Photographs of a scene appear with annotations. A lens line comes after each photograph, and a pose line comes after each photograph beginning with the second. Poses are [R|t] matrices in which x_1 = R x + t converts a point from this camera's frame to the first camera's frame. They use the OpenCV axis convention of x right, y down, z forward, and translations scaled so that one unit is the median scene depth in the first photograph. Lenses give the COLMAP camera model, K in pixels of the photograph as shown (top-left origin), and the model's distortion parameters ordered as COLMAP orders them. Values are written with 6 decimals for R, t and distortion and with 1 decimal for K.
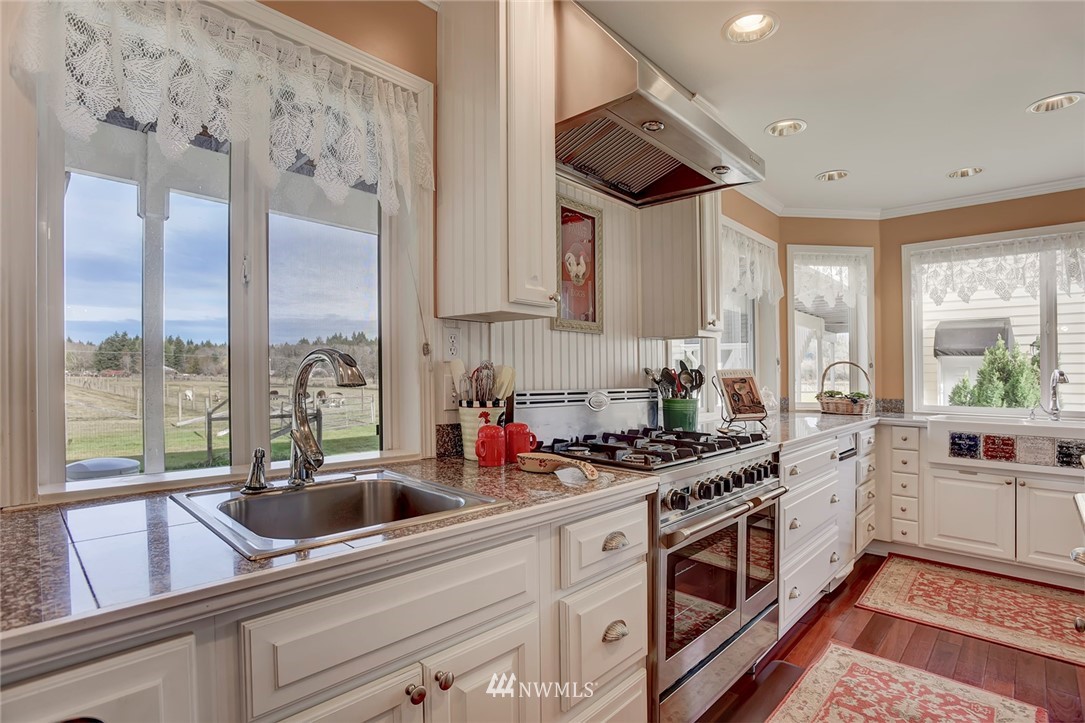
lens RADIAL K [[512.2, 0, 544.8], [0, 512.2, 376.6], [0, 0, 1]] dist [-0.024576, -0.000155]
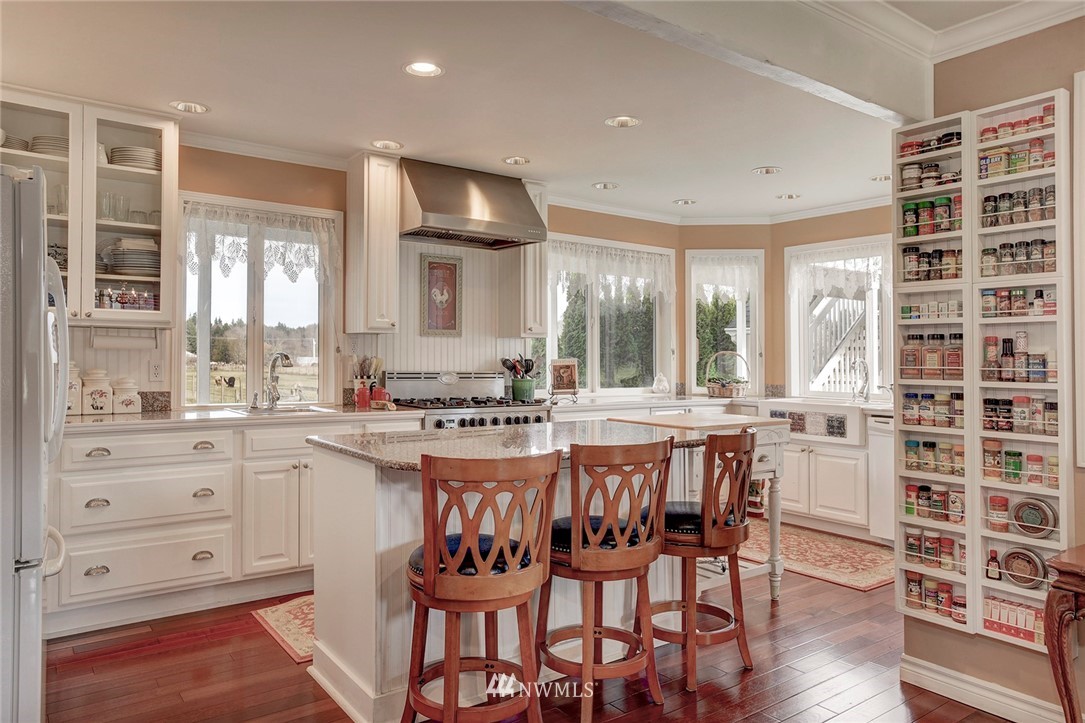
lens RADIAL K [[904.5, 0, 542.5], [0, 904.5, 361.5], [0, 0, 1]] dist [0.003134, 0.000895]
pose [[0.965609, 0.000626, -0.259998, 1.078372], [-0.002303, 0.999978, -0.006147, 0.008797], [0.259988, 0.006534, 0.965590, -1.626861]]
